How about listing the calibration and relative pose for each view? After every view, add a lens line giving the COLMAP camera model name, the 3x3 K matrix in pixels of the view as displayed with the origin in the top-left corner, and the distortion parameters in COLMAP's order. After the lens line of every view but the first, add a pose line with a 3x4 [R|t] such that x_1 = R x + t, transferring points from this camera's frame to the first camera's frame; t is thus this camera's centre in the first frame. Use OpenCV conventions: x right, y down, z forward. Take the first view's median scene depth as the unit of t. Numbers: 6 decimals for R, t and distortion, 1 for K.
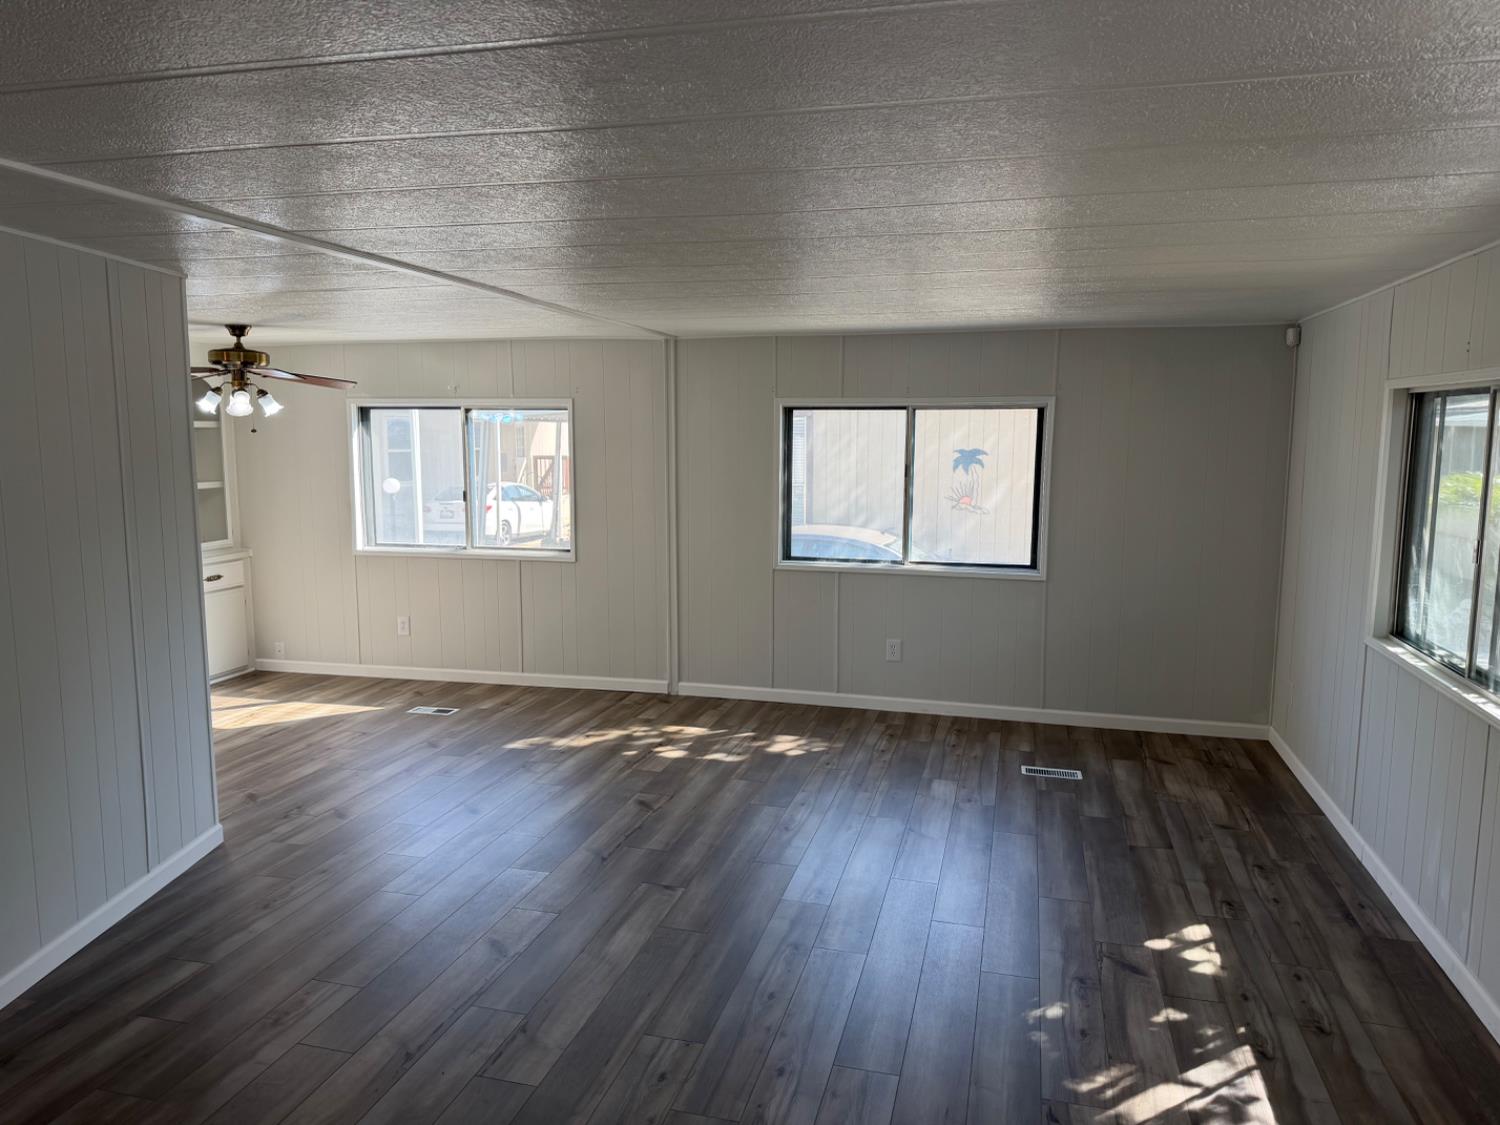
lens RADIAL K [[1031.2, 0, 757.8], [0, 1031.2, 561.1], [0, 0, 1]] dist [0.013554, -0.021757]
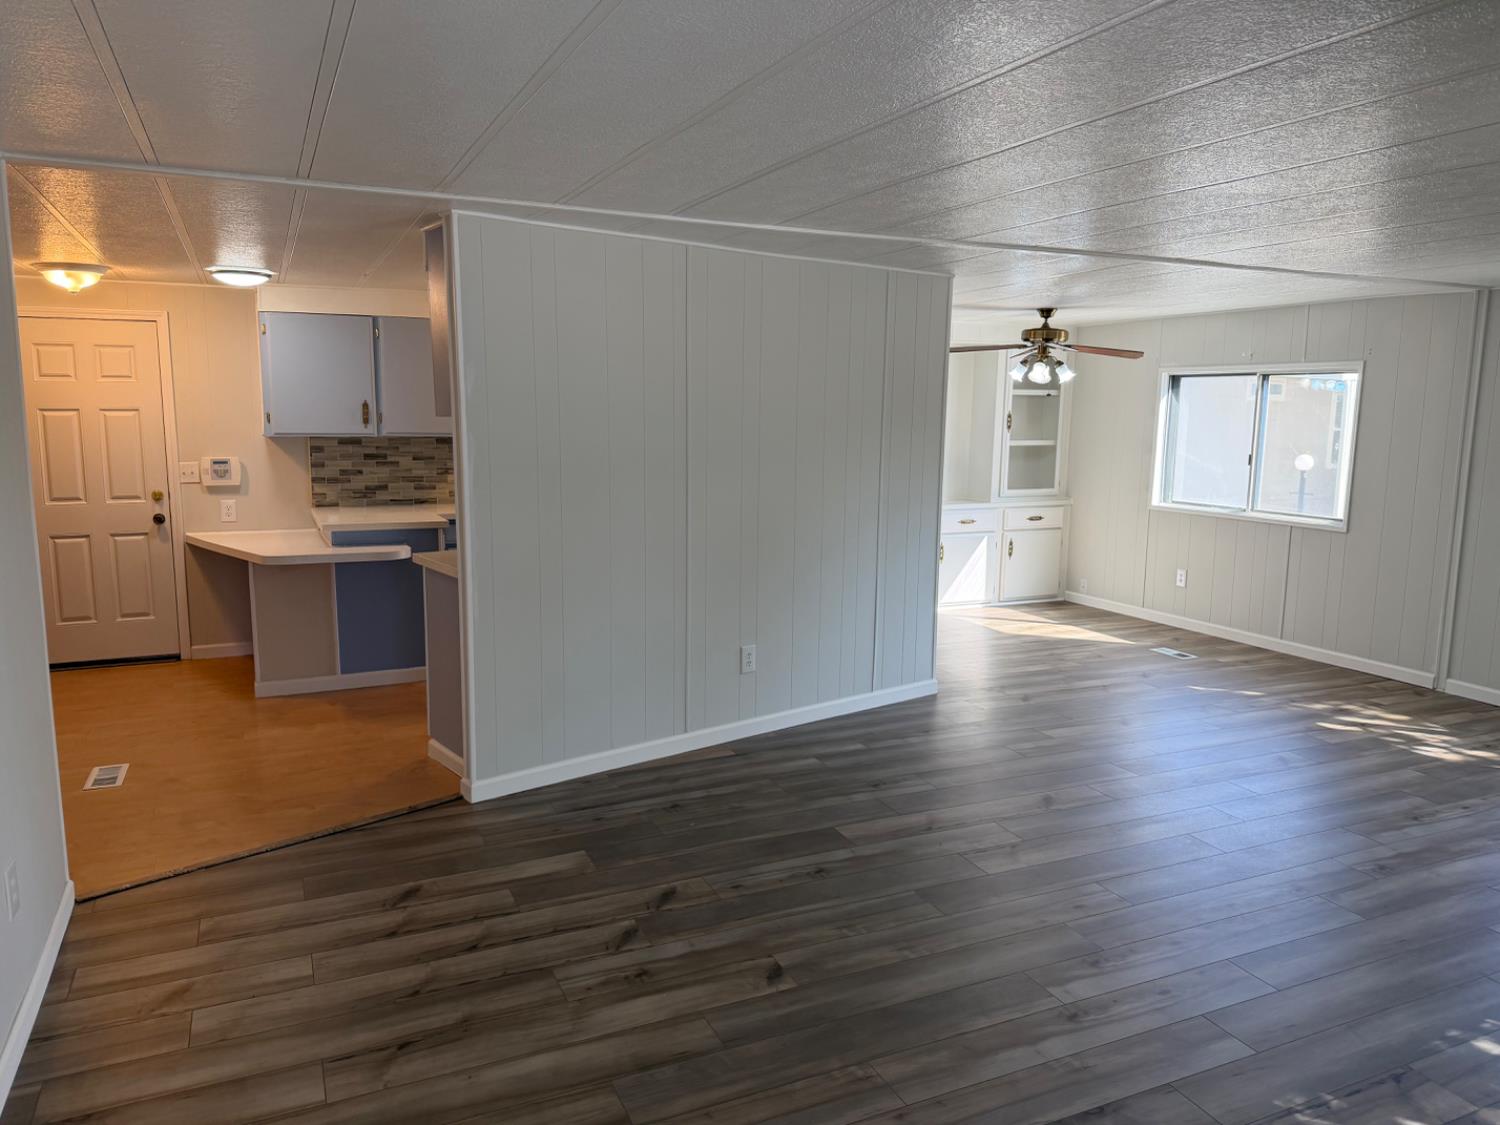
lens RADIAL K [[1031.2, 0, 741.7], [0, 1031.2, 561.4], [0, 0, 1]] dist [0.013554, -0.021757]
pose [[0.620669, 0.121204, -0.774648, 0.230775], [-0.105545, 0.991903, 0.070632, 0.019479], [0.776937, 0.037921, 0.628435, -0.039928]]
